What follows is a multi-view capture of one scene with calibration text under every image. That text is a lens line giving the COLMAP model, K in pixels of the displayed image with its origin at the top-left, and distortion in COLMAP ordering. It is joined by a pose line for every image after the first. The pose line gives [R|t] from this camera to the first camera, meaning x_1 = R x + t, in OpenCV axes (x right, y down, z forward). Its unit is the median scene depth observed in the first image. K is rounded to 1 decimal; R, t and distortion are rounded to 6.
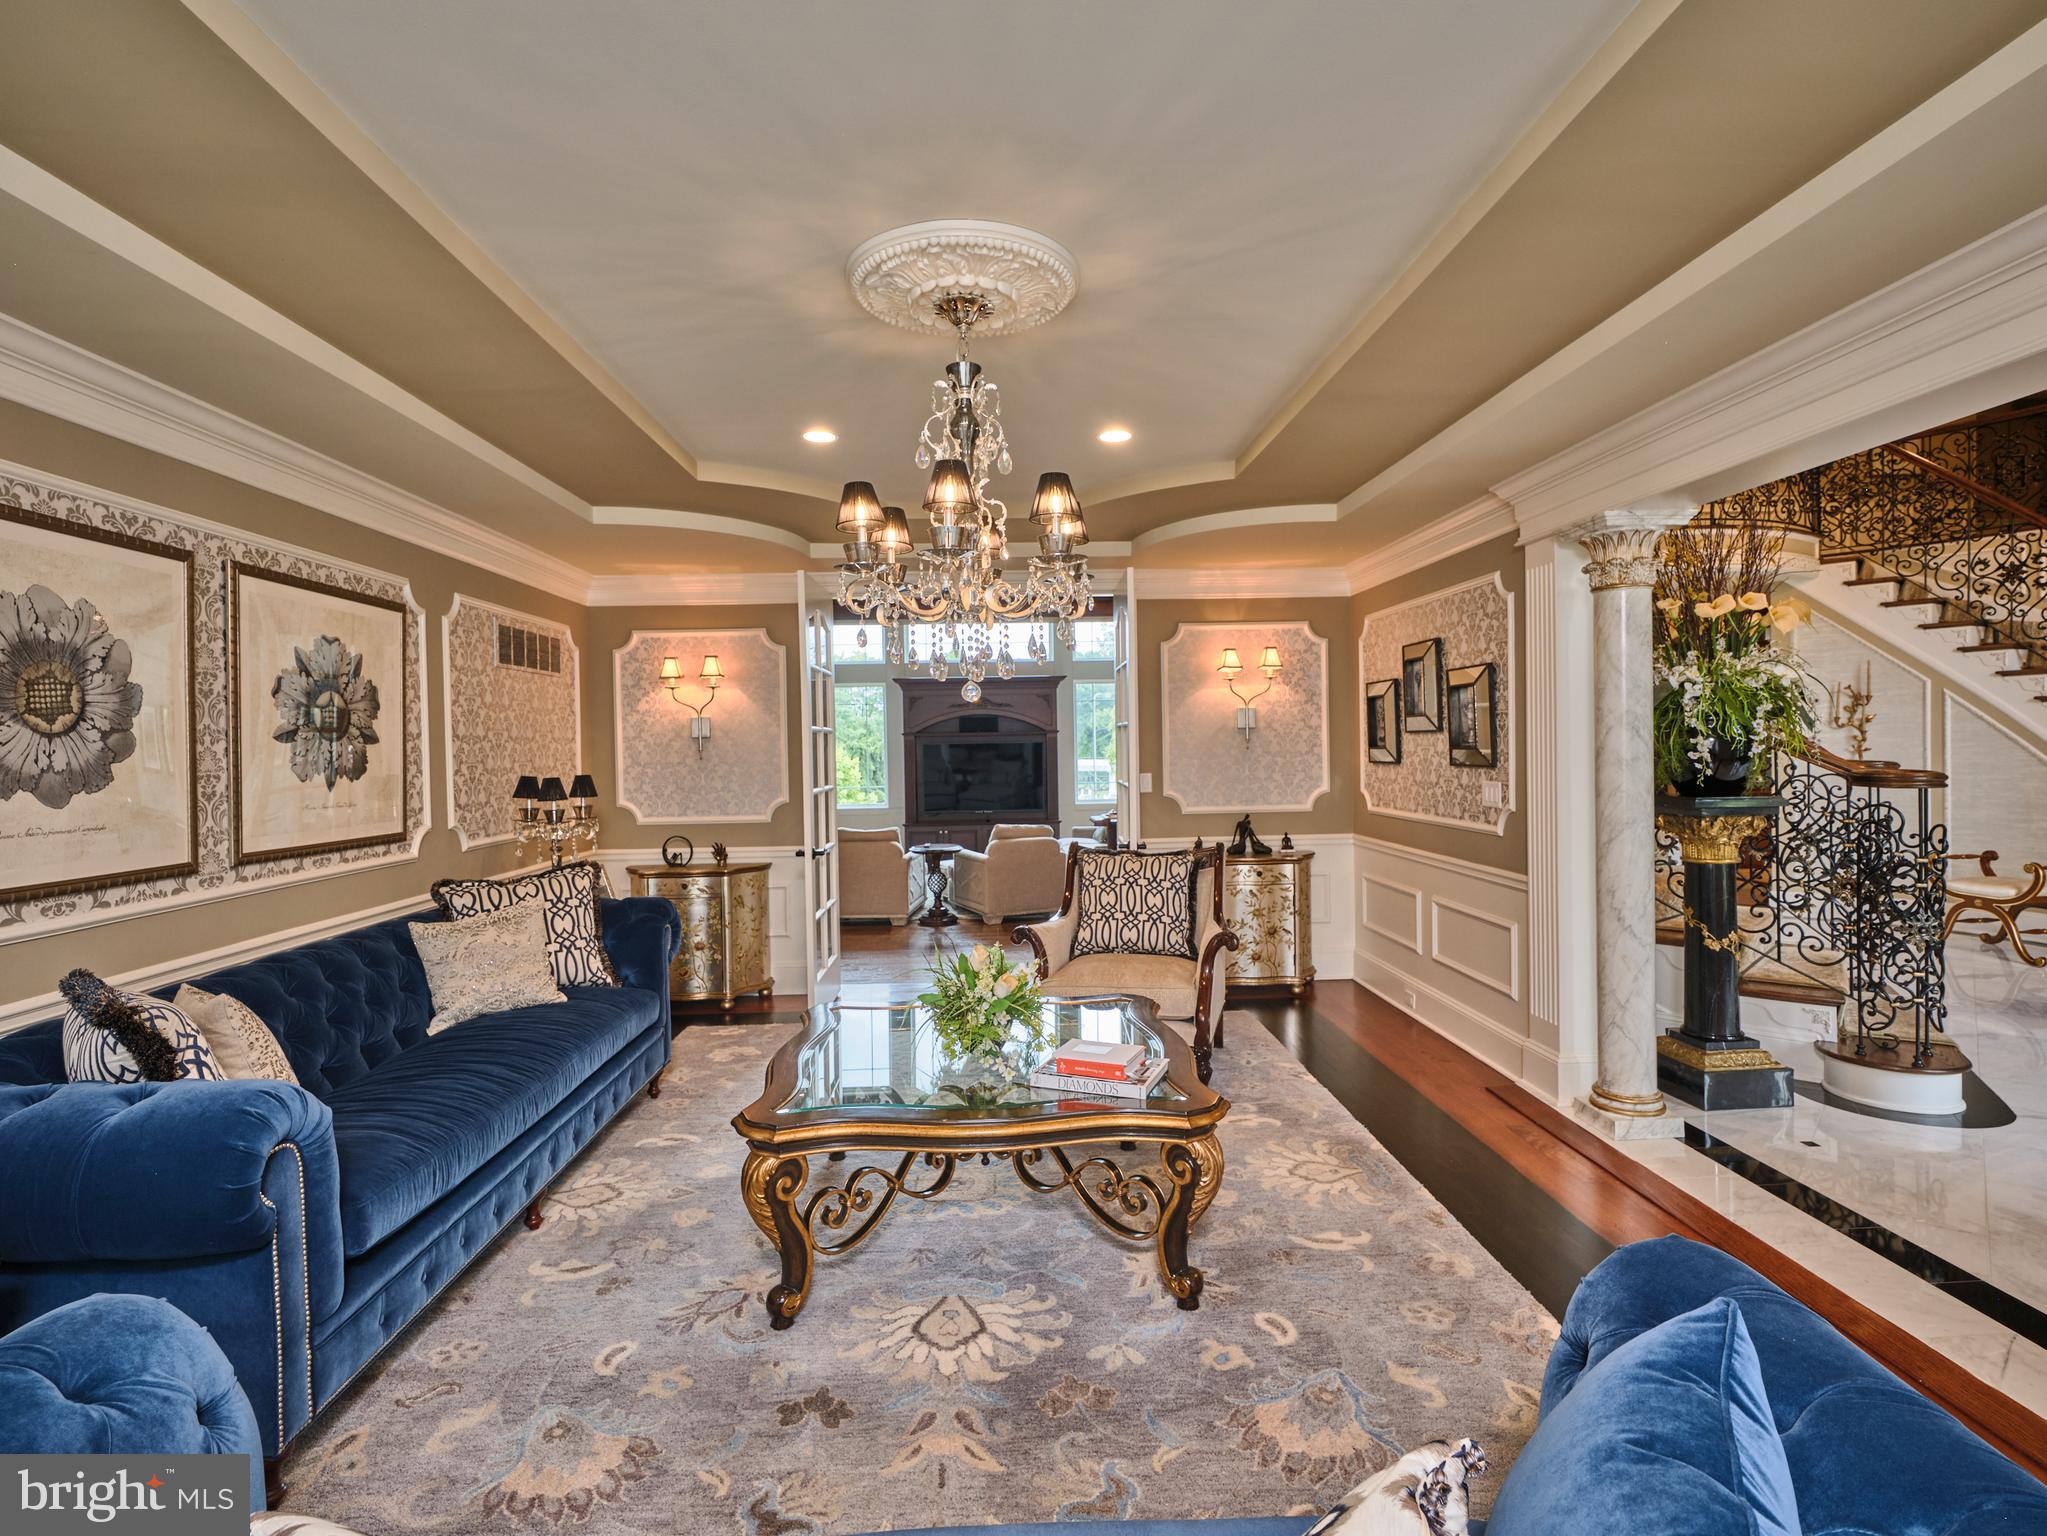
lens RADIAL K [[1015.0, 0, 1021.9], [0, 1015.0, 762.3], [0, 0, 1]] dist [0.000680, 0.000022]
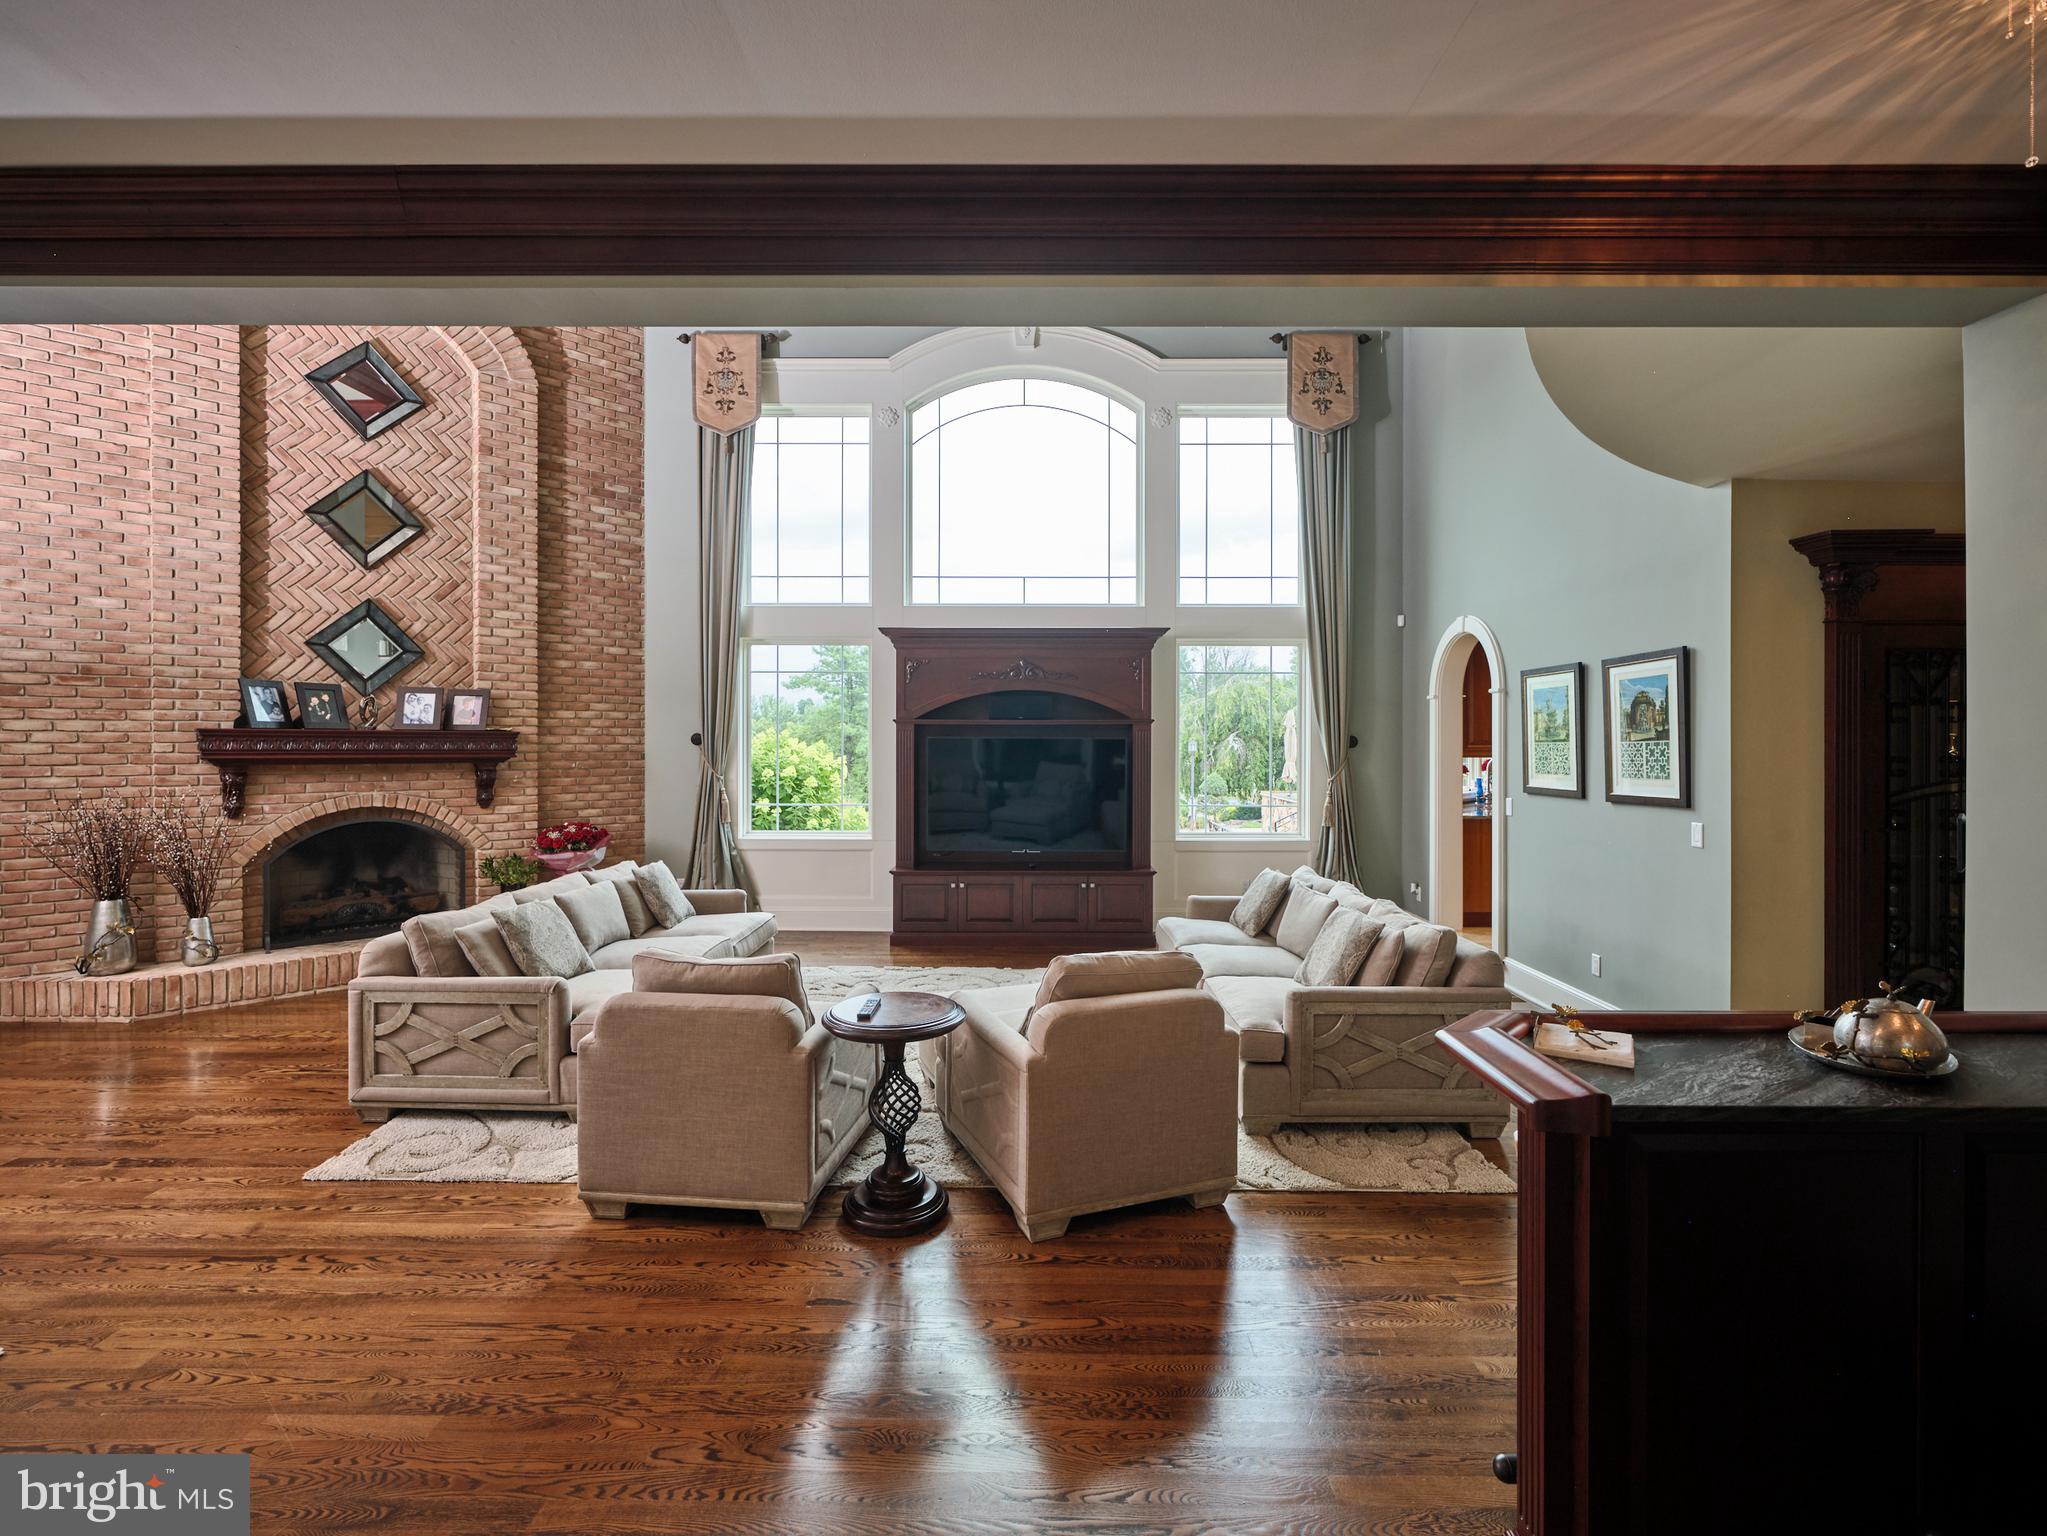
lens RADIAL K [[941.1, 0, 1024.1], [0, 941.1, 753.0], [0, 0, 1]] dist [0.002641, 0.000229]
pose [[0.998872, 0.016326, -0.044584, -0.015709], [-0.016545, 0.999853, -0.004543, -0.007085], [0.044504, 0.005275, 0.998995, 0.475950]]
